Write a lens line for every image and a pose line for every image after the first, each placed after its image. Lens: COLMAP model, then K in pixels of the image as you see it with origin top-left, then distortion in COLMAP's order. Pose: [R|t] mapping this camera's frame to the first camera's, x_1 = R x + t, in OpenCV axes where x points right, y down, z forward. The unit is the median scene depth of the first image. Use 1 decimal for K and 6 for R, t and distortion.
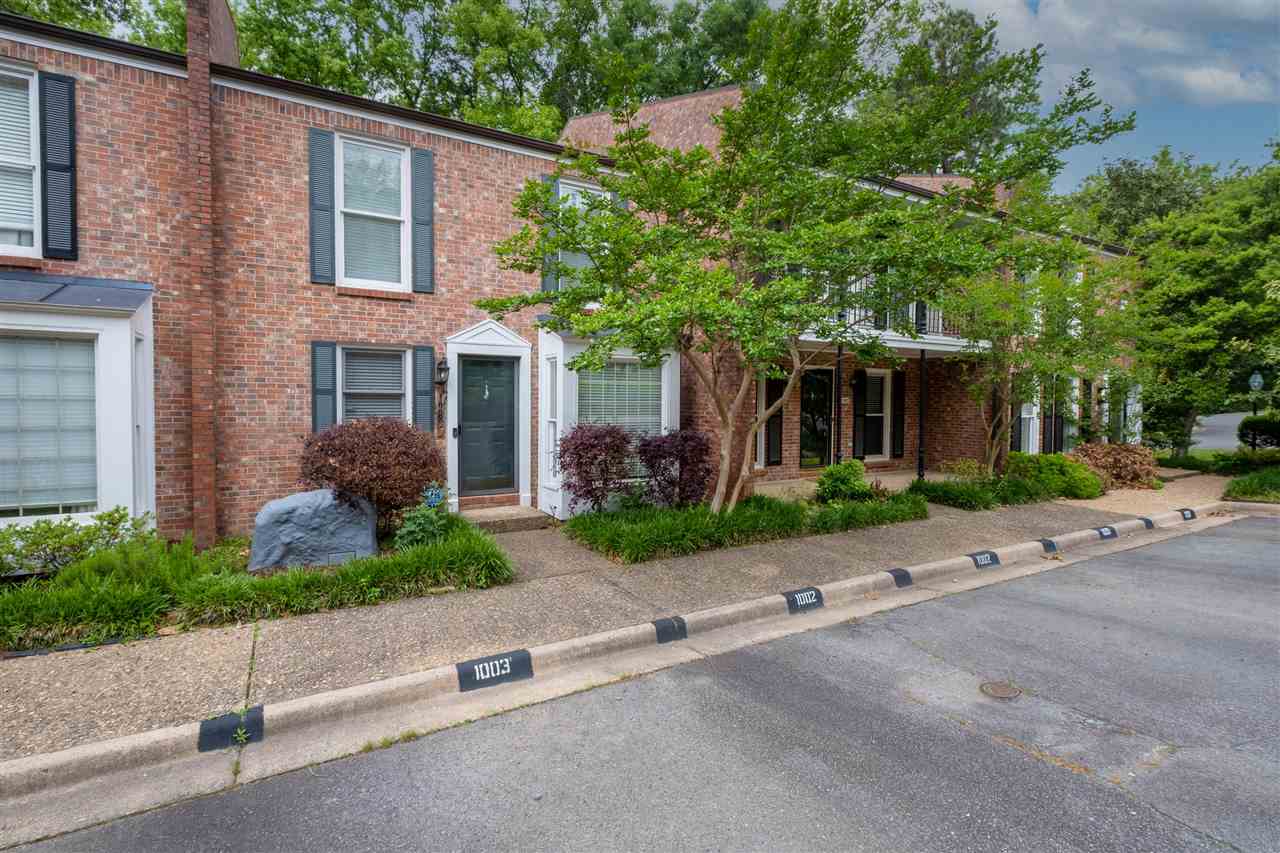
lens RADIAL K [[599.0, 0, 637.8], [0, 599.0, 427.7], [0, 0, 1]] dist [-0.001820, -0.000283]
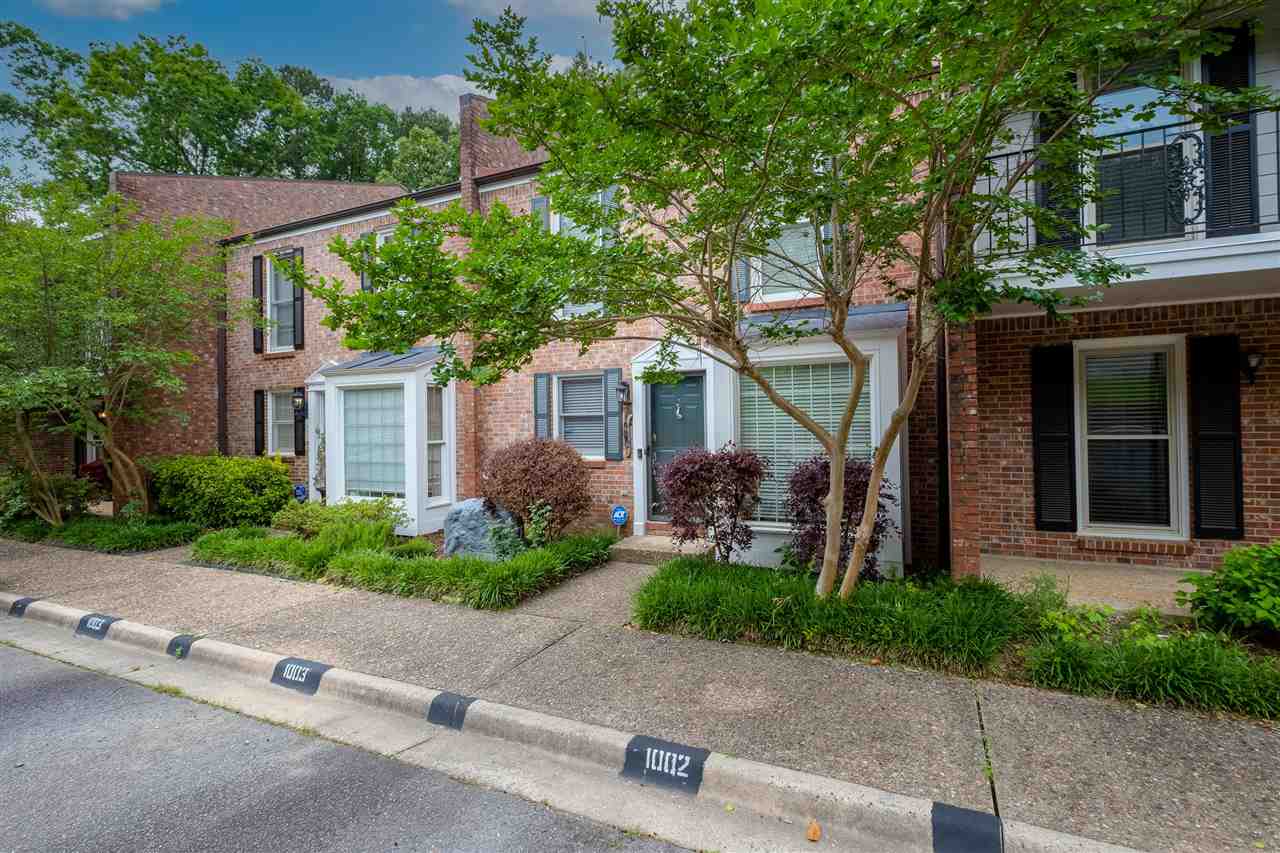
lens RADIAL K [[599.0, 0, 639.0], [0, 599.0, 421.1], [0, 0, 1]] dist [-0.001820, -0.000283]
pose [[0.568521, -0.015079, -0.822530, 0.699051], [-0.016247, 0.999431, -0.029552, -0.022030], [0.822508, 0.030165, 0.567953, 0.608639]]
